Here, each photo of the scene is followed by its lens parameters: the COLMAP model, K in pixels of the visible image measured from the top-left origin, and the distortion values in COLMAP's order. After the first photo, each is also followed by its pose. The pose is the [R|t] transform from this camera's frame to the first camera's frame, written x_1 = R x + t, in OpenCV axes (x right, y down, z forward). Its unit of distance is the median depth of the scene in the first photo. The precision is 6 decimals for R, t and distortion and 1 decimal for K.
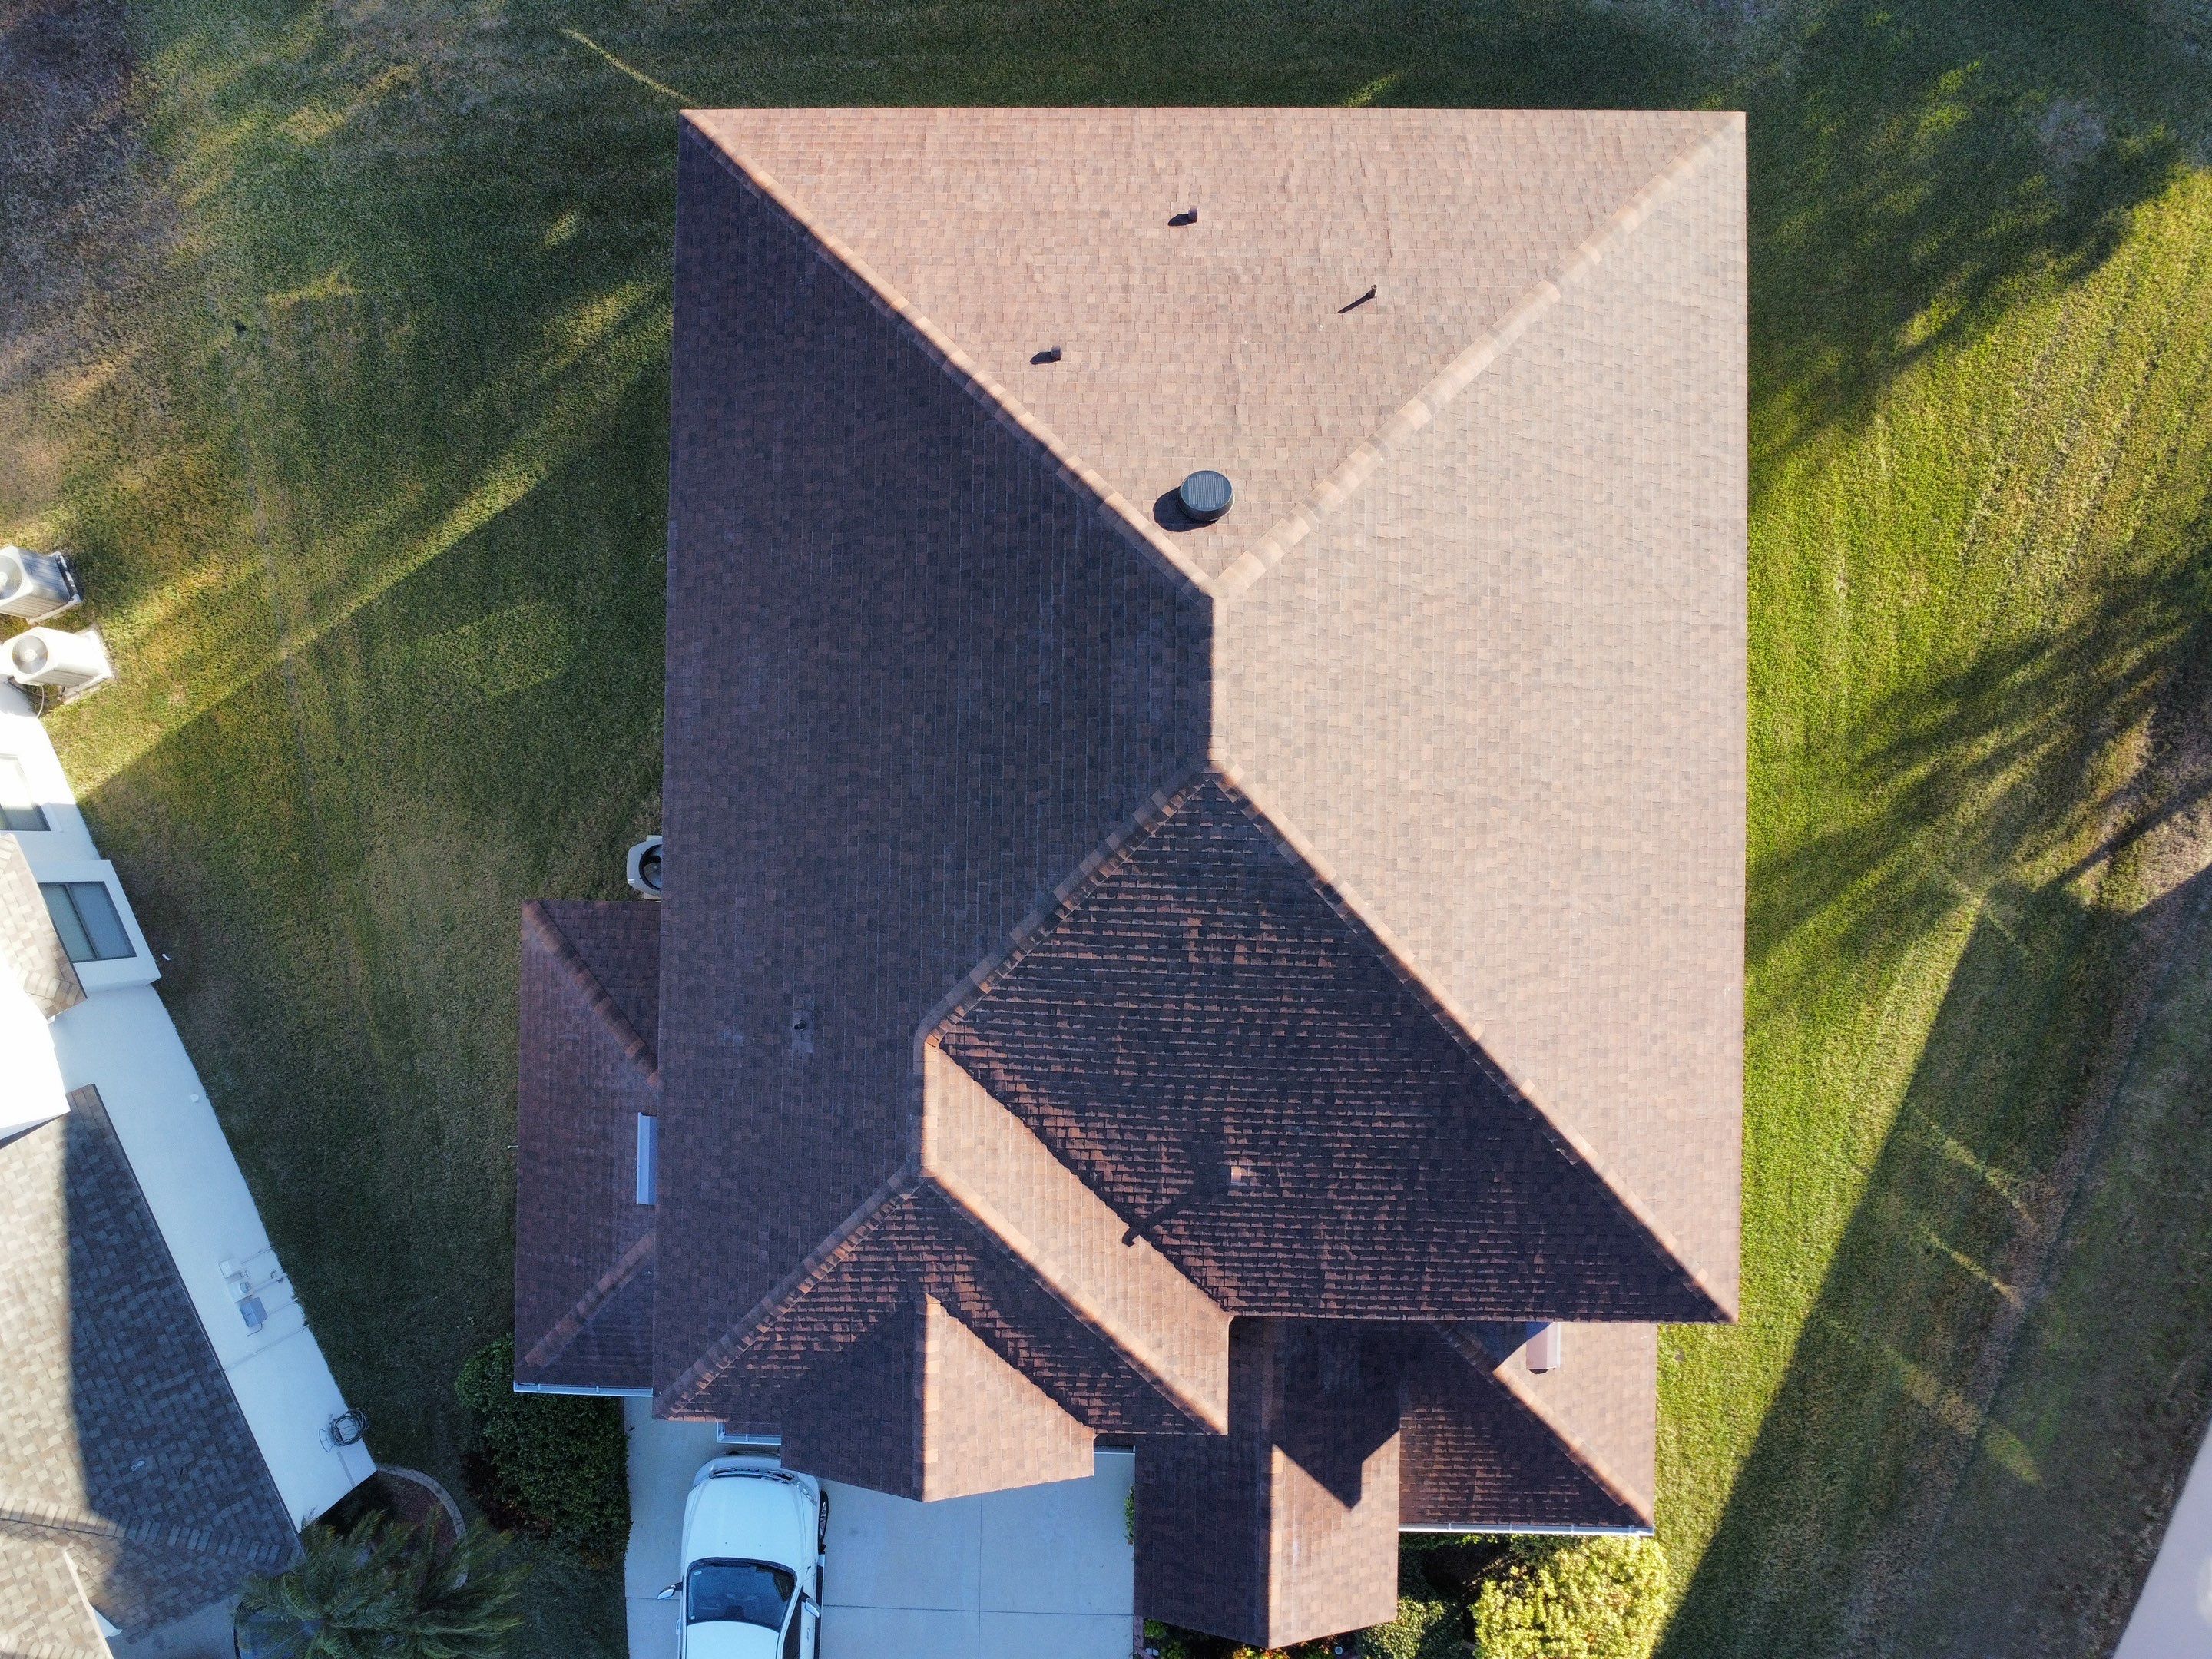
lens RADIAL K [[1599.4, 0, 1099.8], [0, 1599.4, 820.6], [0, 0, 1]] dist [-0.029391, -0.003180]
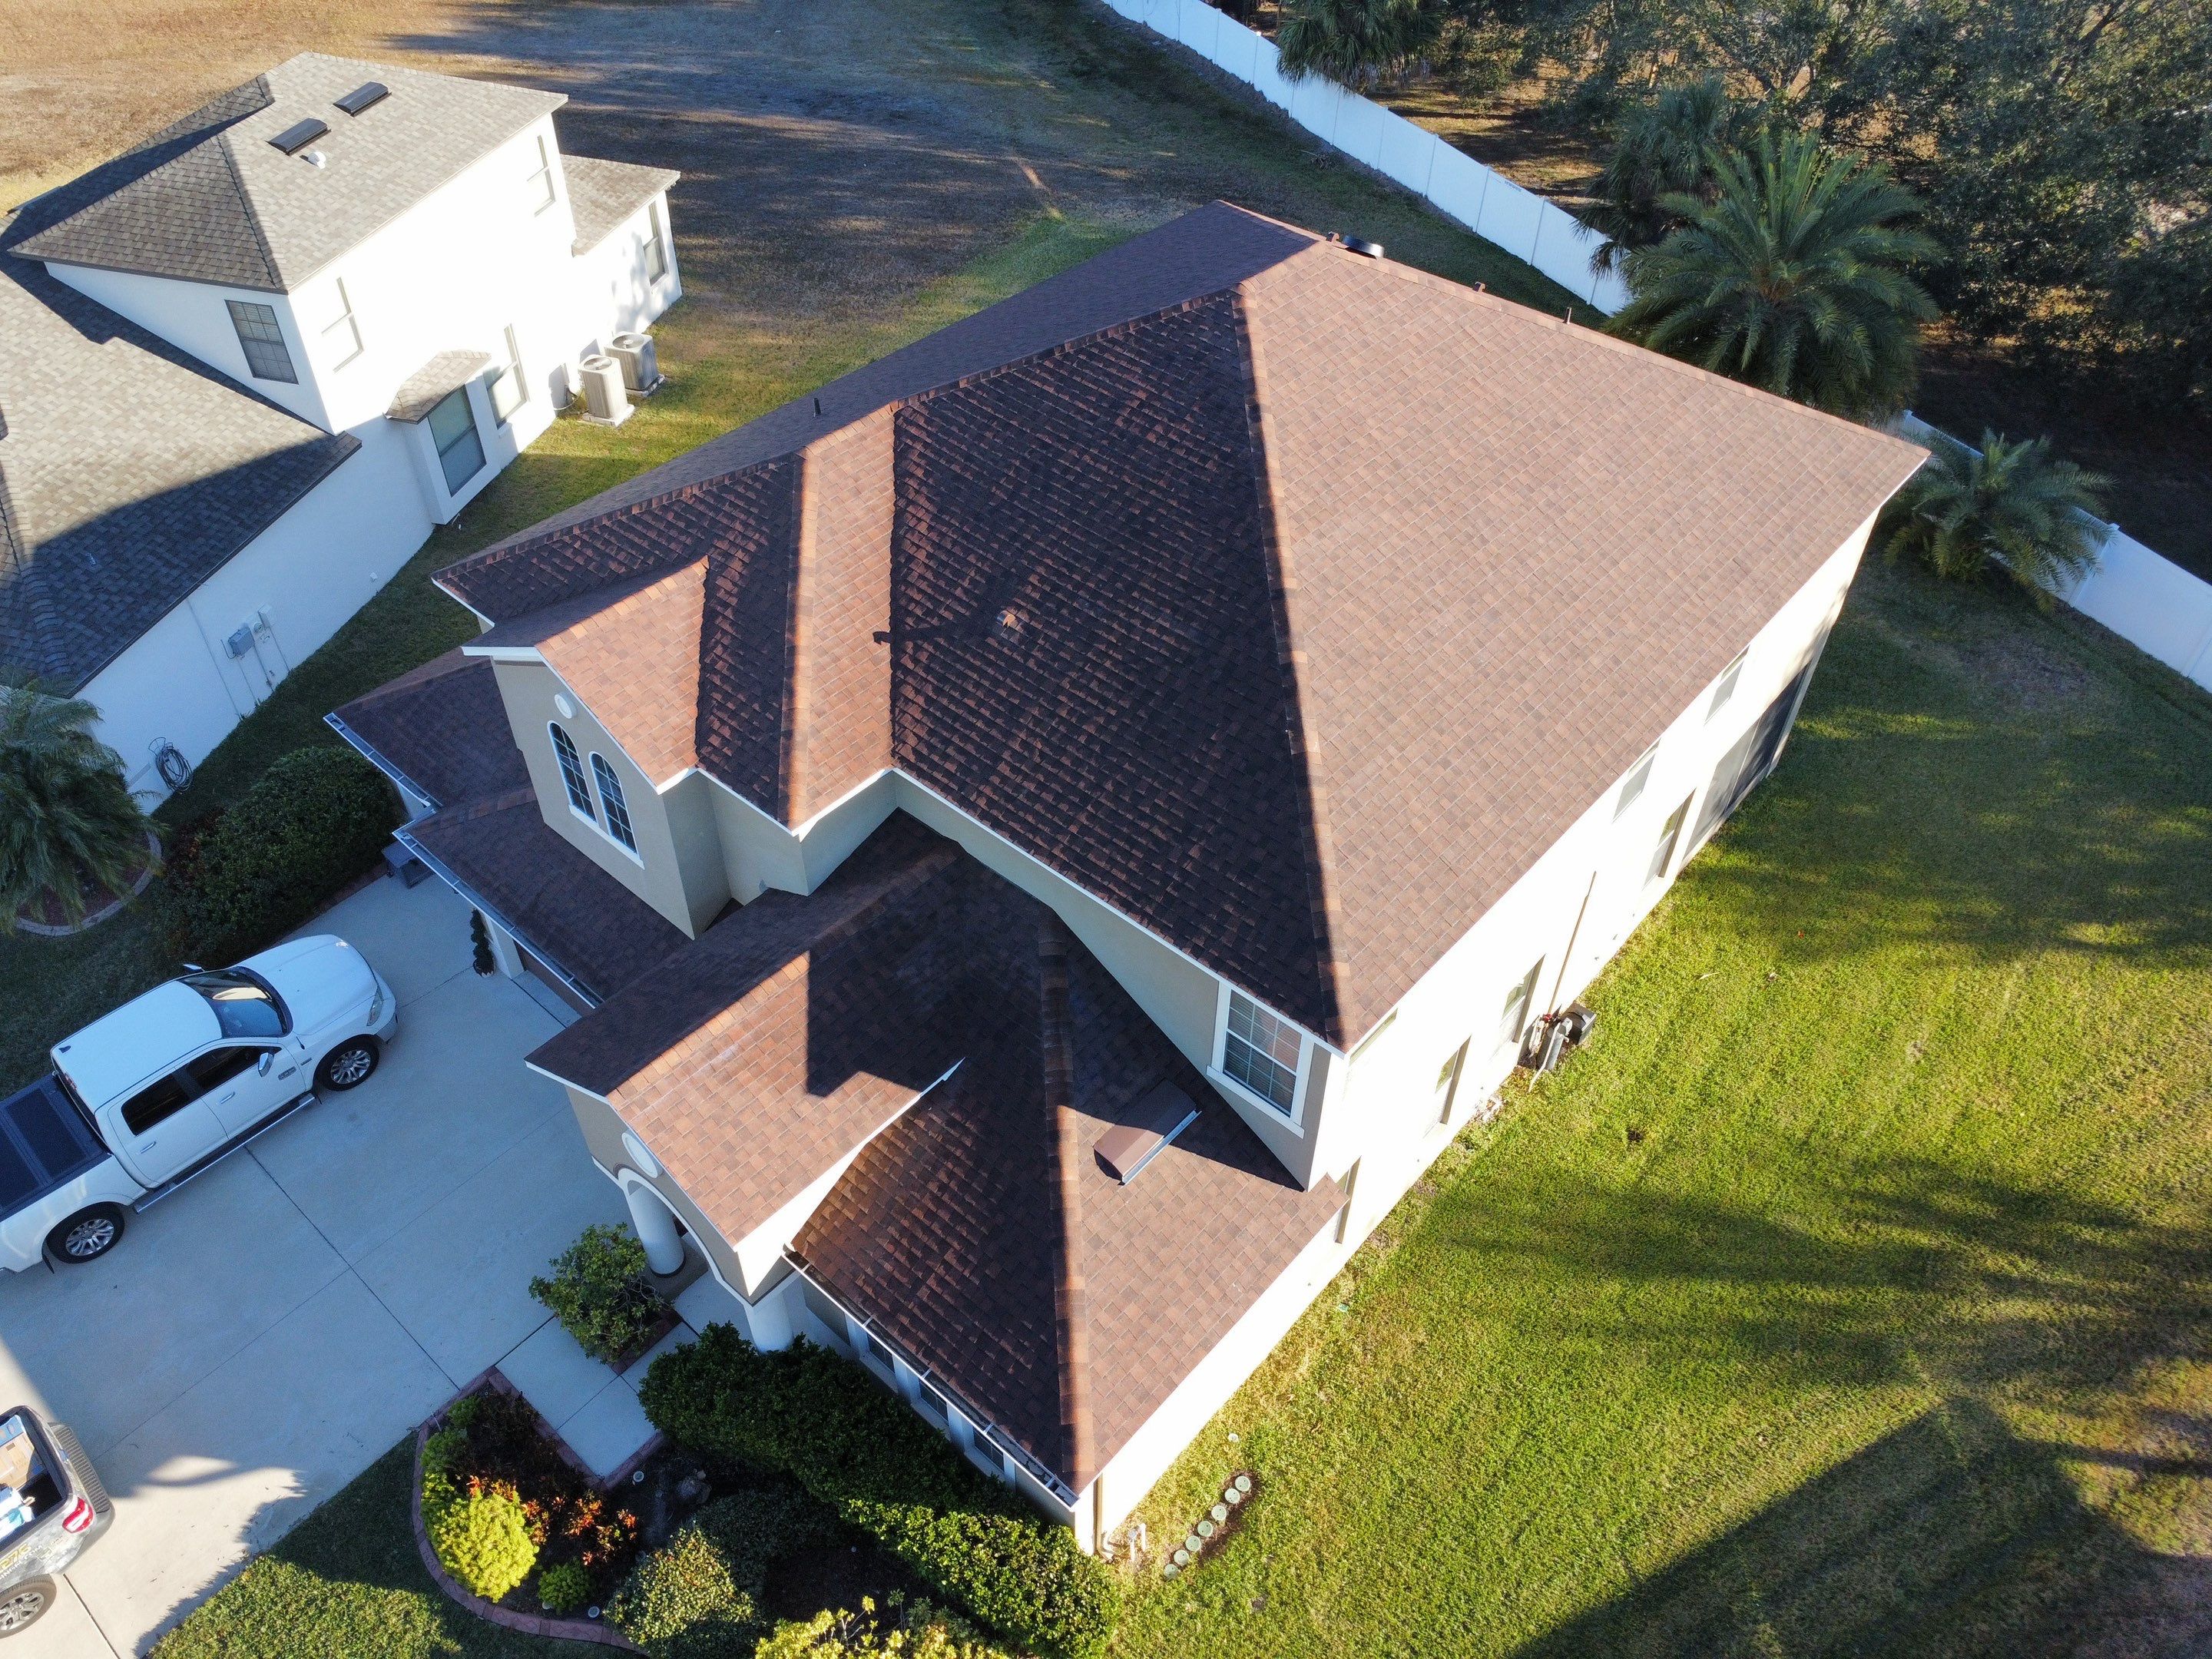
lens RADIAL K [[1599.4, 0, 1094.9], [0, 1599.4, 822.4], [0, 0, 1]] dist [-0.029391, -0.003180]
pose [[0.759097, 0.473667, -0.446554, 0.609433], [-0.650648, 0.530246, -0.543596, 0.768165], [-0.020700, 0.703192, 0.710699, 0.376361]]
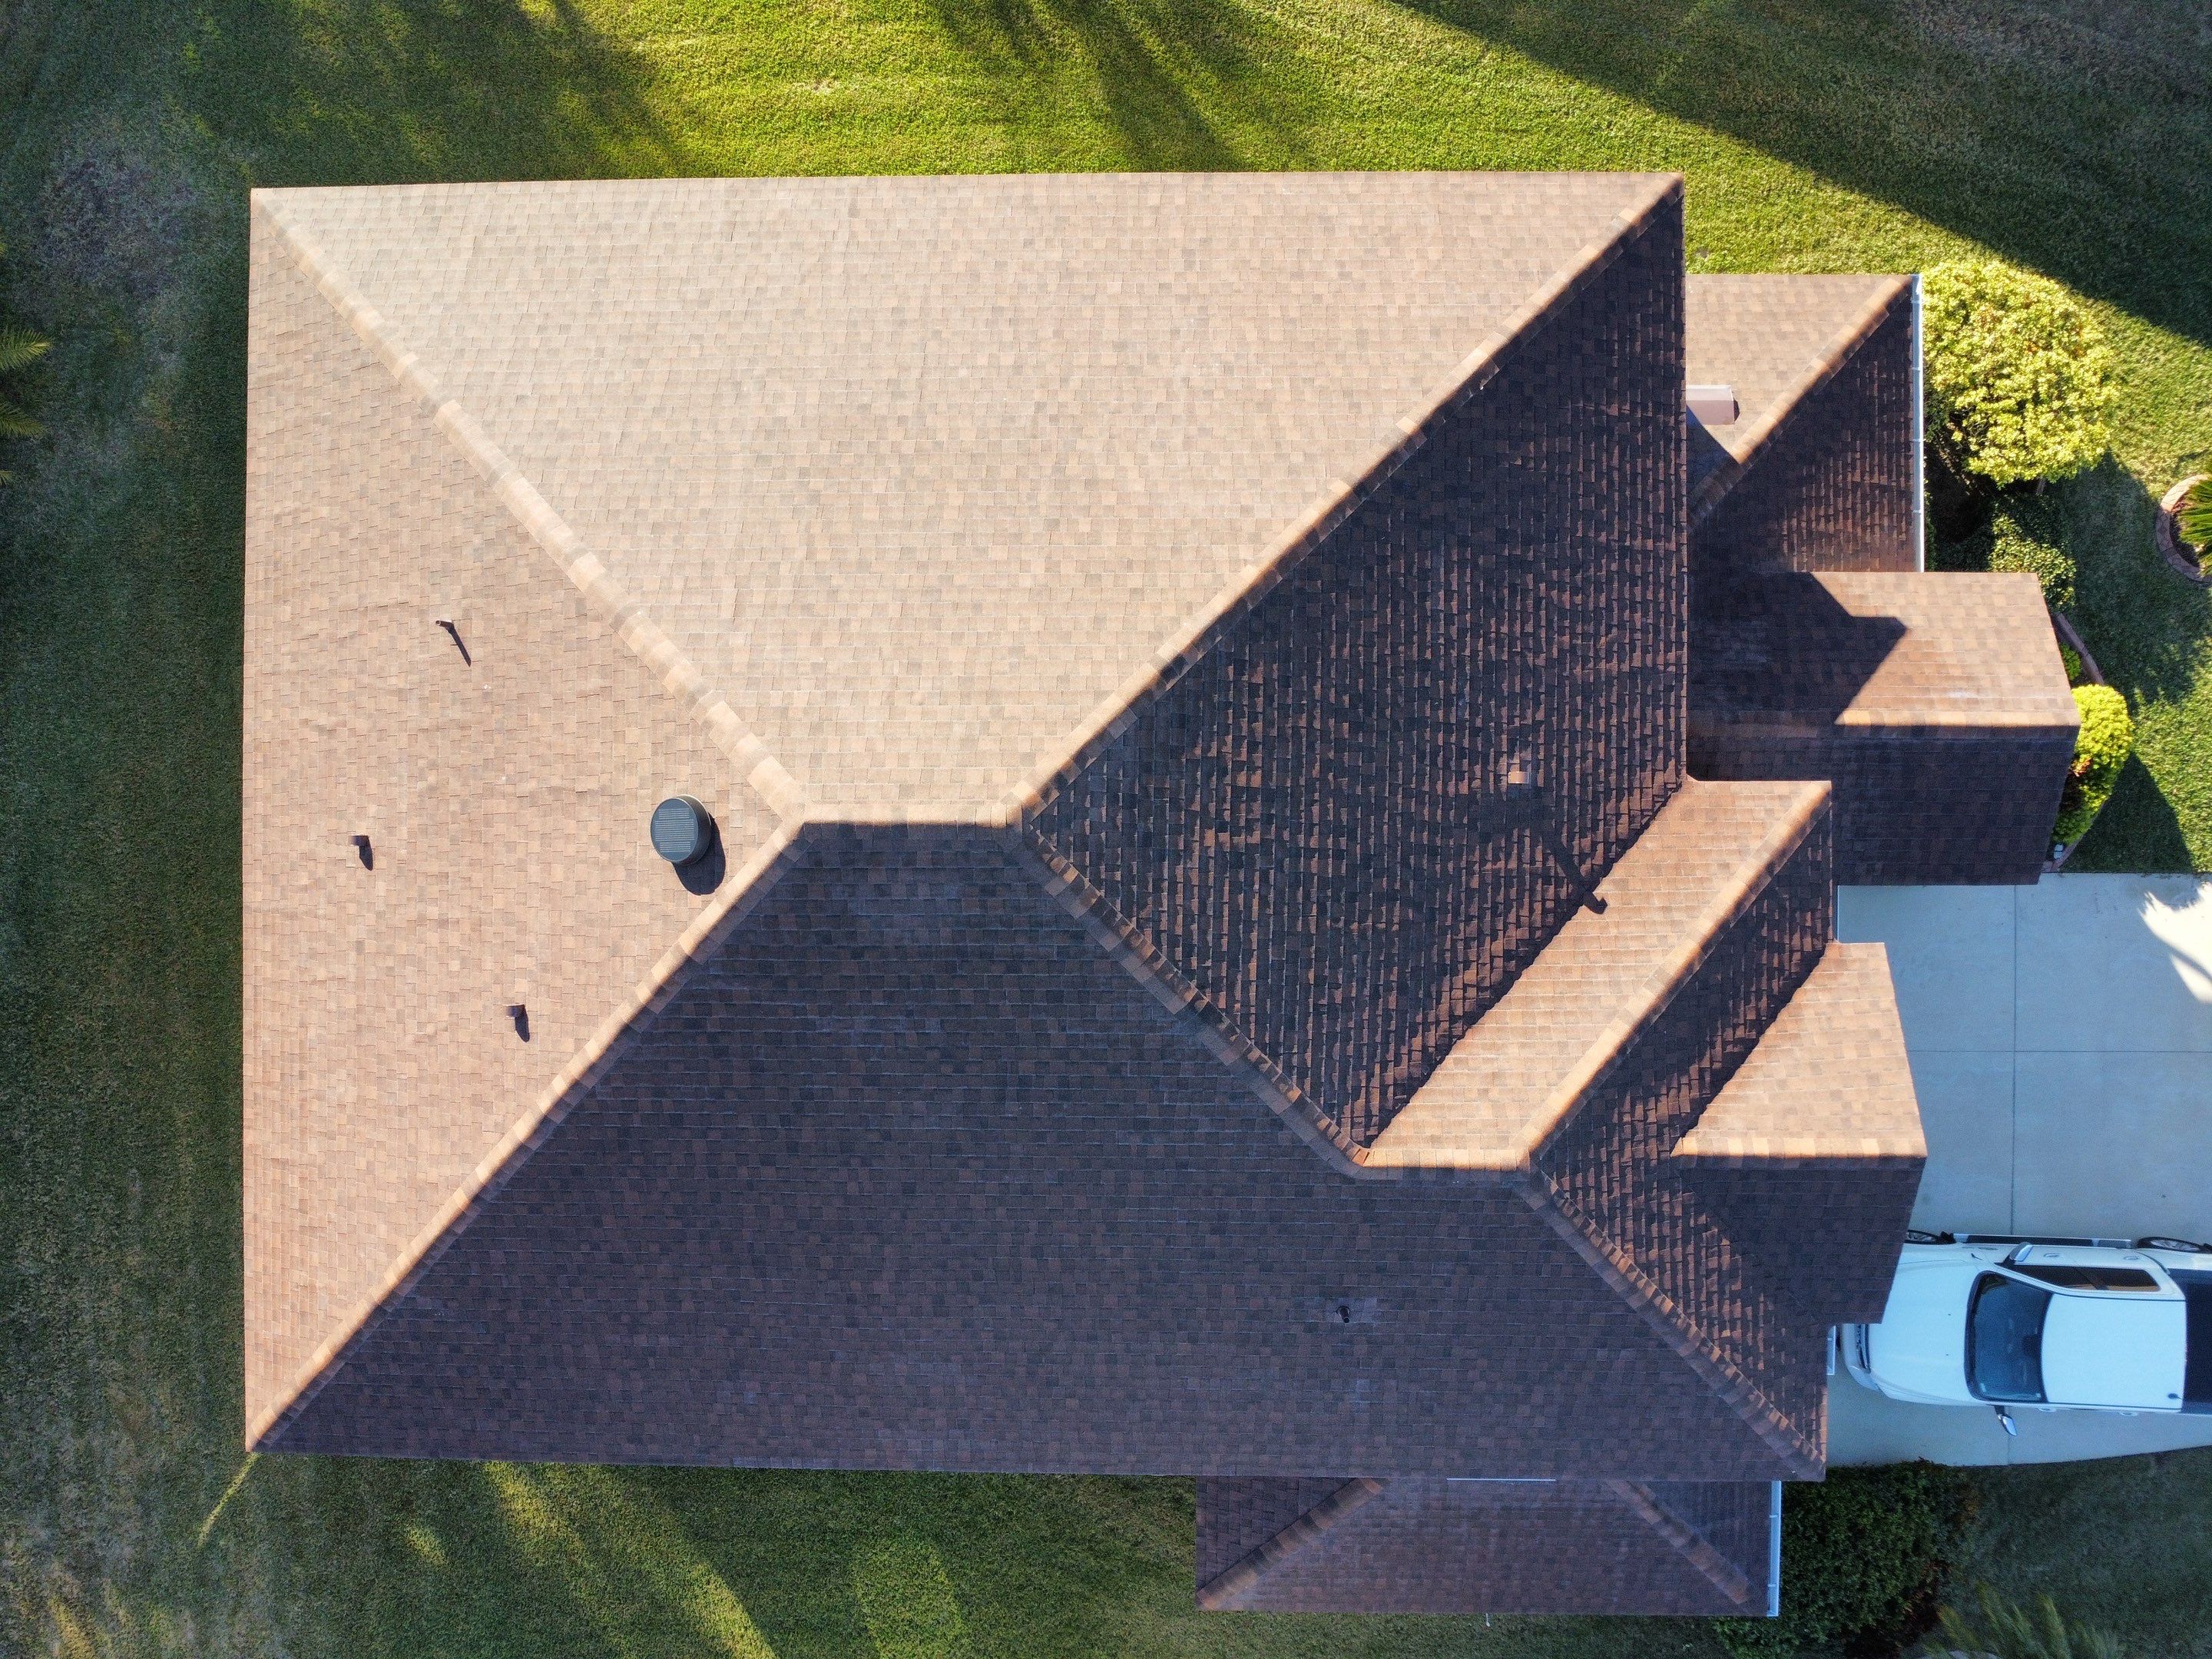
lens RADIAL K [[1599.4, 0, 1095.3], [0, 1599.4, 814.7], [0, 0, 1]] dist [-0.029391, -0.003180]
pose [[-0.010163, -0.999440, 0.031892, 0.041183], [0.999841, -0.010624, -0.014337, 0.015745], [0.014668, 0.031742, 0.999388, 0.173994]]
